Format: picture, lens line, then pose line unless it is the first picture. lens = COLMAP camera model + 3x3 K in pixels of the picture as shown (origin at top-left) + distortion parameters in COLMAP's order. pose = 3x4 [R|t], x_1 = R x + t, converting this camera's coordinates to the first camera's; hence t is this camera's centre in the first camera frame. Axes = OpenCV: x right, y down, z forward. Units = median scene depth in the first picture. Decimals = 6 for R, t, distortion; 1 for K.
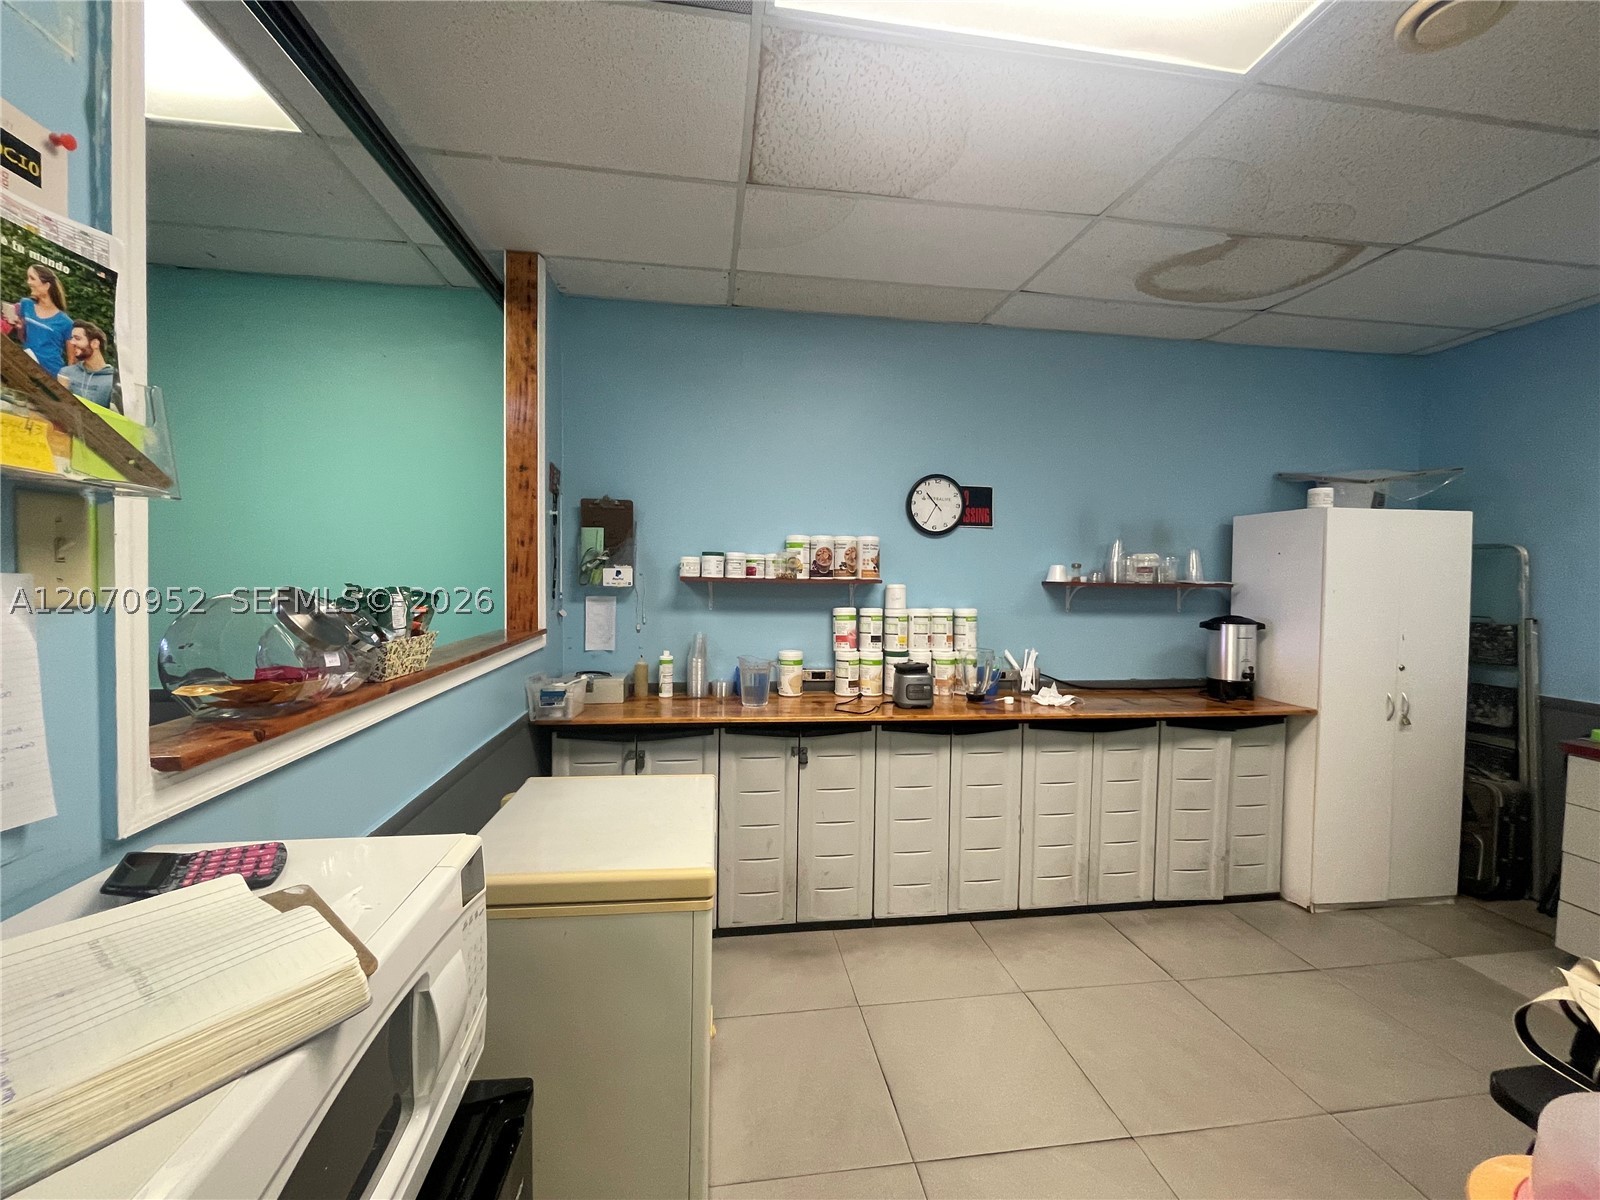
lens RADIAL K [[647.7, 0, 801.1], [0, 647.7, 592.5], [0, 0, 1]] dist [-0.004587, 0.001589]
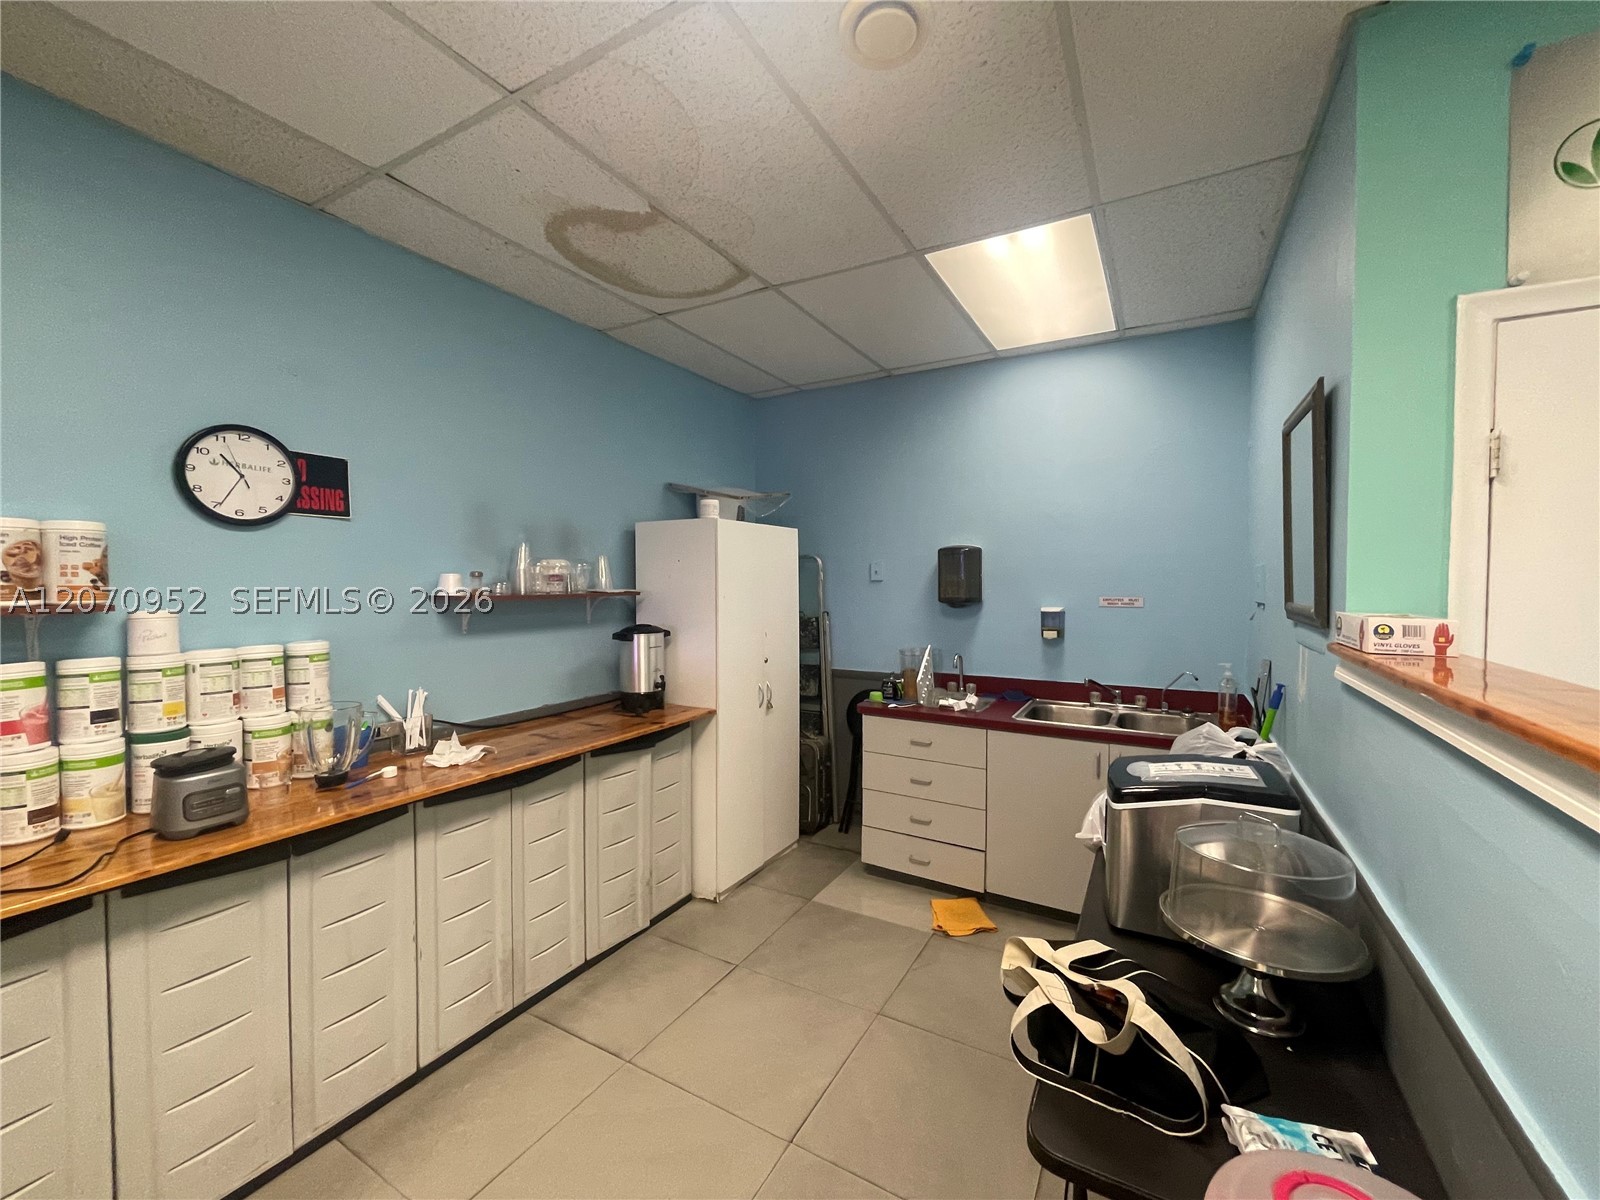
lens RADIAL K [[647.7, 0, 797.9], [0, 647.7, 591.4], [0, 0, 1]] dist [-0.004587, 0.001589]
pose [[0.615786, -0.028770, 0.787388, 0.052510], [0.032829, 0.999402, 0.010842, -0.017528], [-0.787229, 0.019173, 0.616362, 0.229913]]
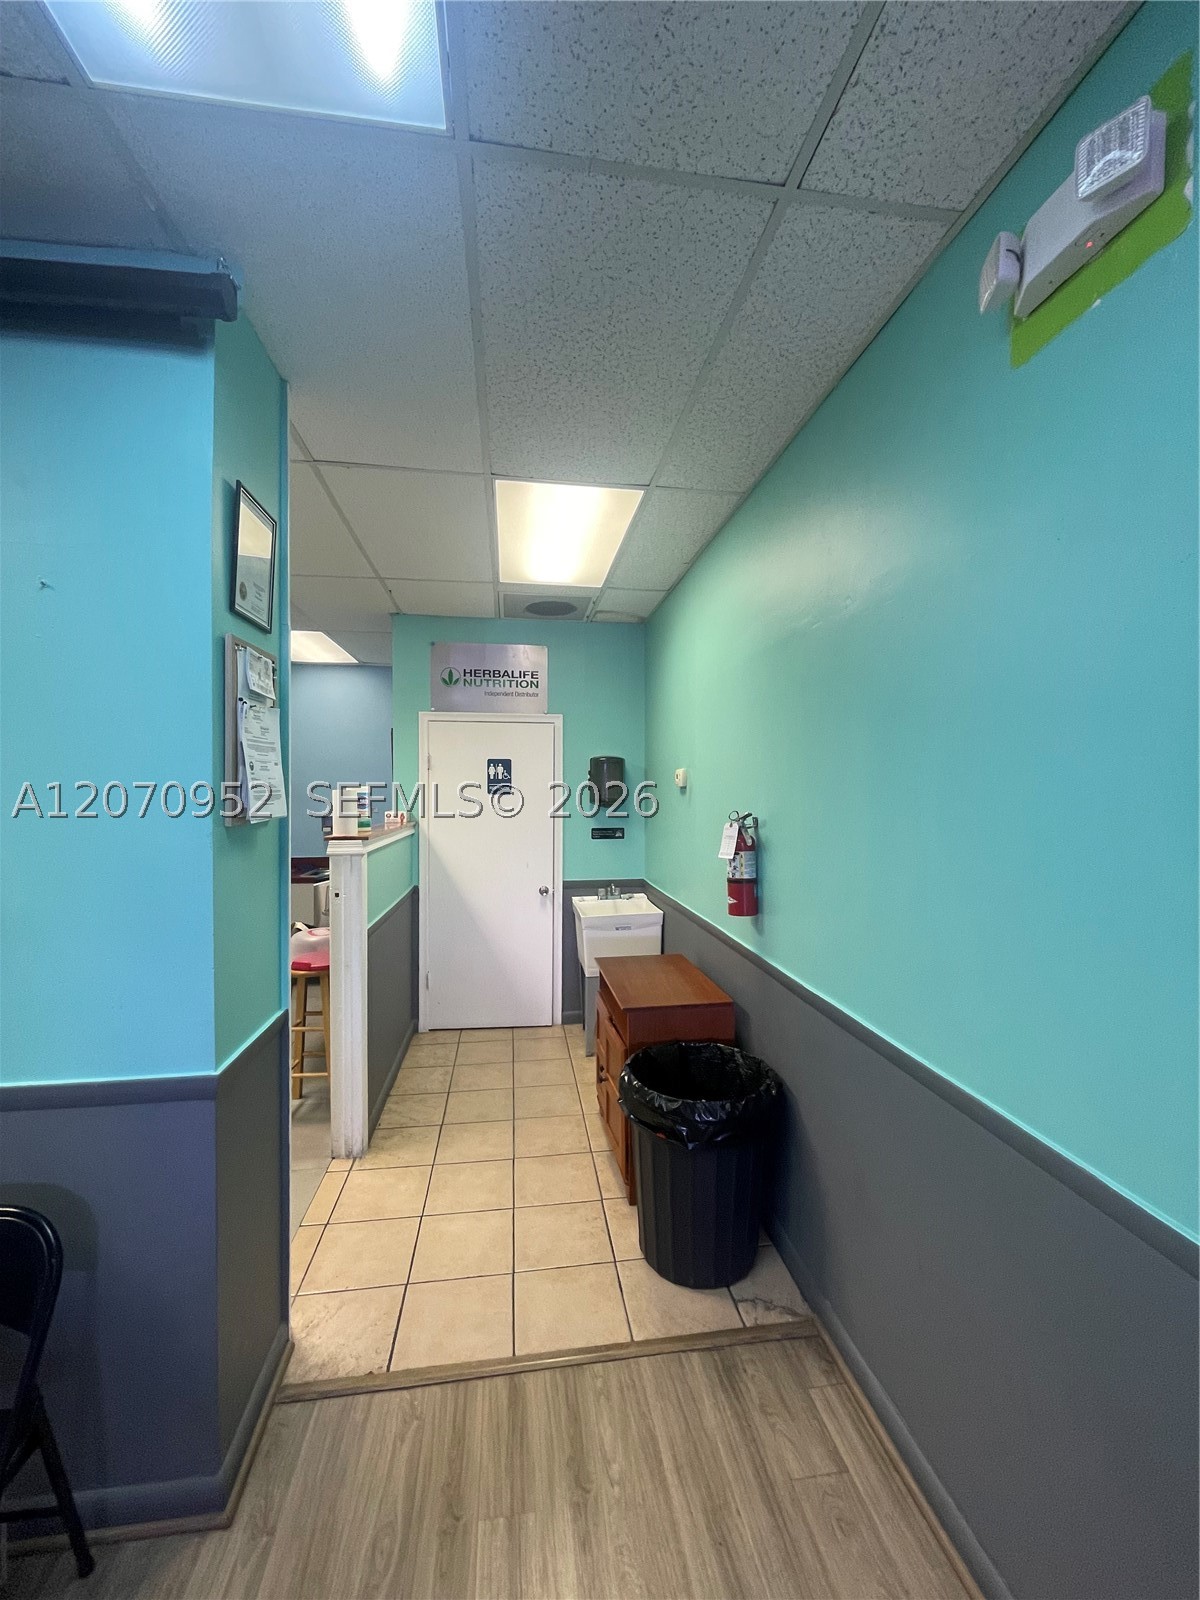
lens RADIAL K [[647.7, 0, 606.6], [0, 647.7, 799.8], [0, 0, 1]] dist [-0.004587, 0.001589]
pose [[-0.001512, -0.026032, 0.999660, -0.738077], [0.033692, 0.999092, 0.026068, -0.028748], [-0.999431, 0.033720, -0.000634, -0.257835]]
